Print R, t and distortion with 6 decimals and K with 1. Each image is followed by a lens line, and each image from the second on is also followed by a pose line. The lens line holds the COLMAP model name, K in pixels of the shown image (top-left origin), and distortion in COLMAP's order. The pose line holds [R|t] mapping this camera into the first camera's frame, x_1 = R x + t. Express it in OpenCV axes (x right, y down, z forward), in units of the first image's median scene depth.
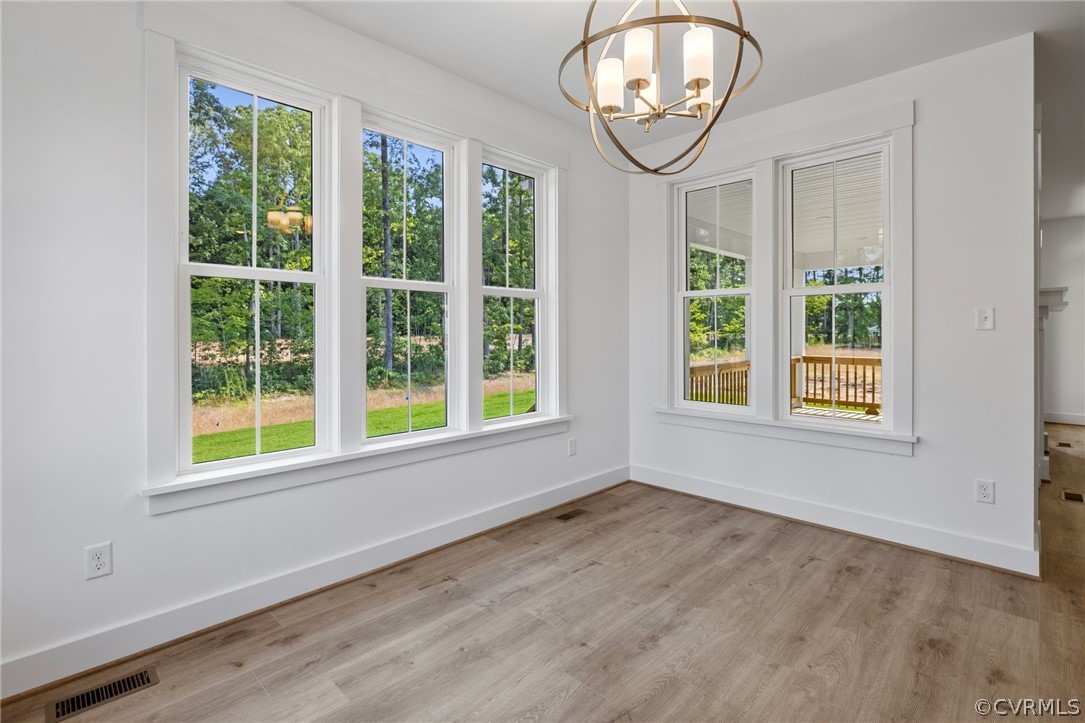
lens RADIAL K [[514.2, 0, 559.8], [0, 514.2, 337.6], [0, 0, 1]] dist [-0.011445, 0.001971]
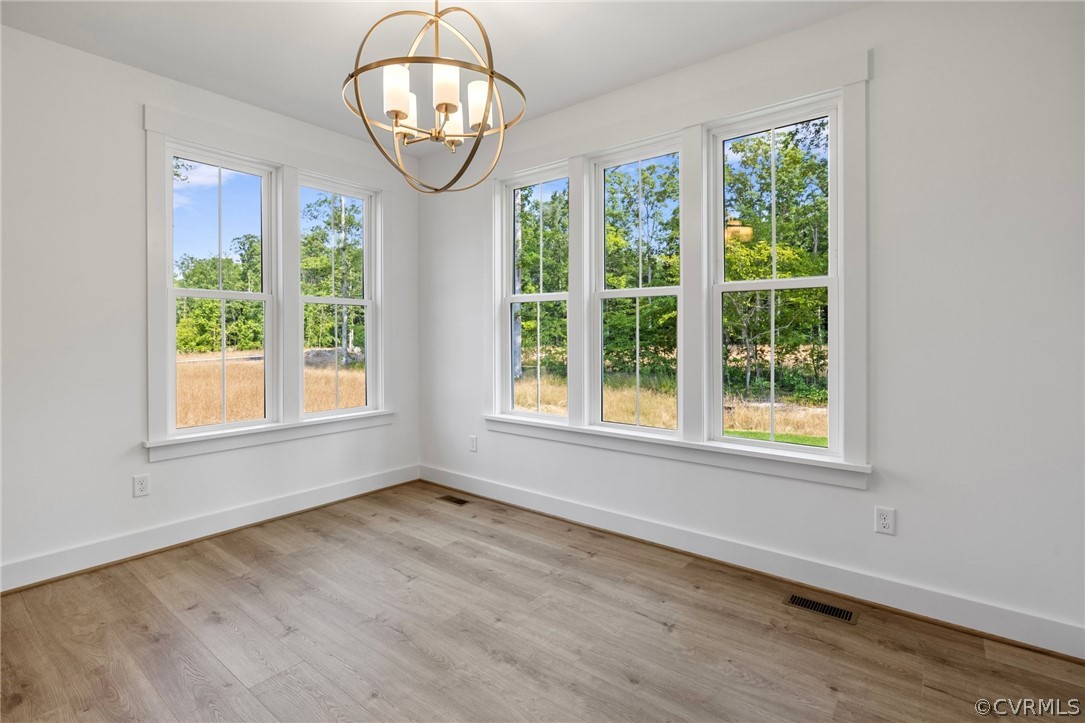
lens RADIAL K [[514.2, 0, 536.1], [0, 514.2, 338.6], [0, 0, 1]] dist [-0.011445, 0.001971]
pose [[0.083724, 0.009158, -0.996447, 0.904031], [-0.007676, 0.999934, 0.008545, -0.024310], [0.996459, 0.006934, 0.083789, 0.756986]]
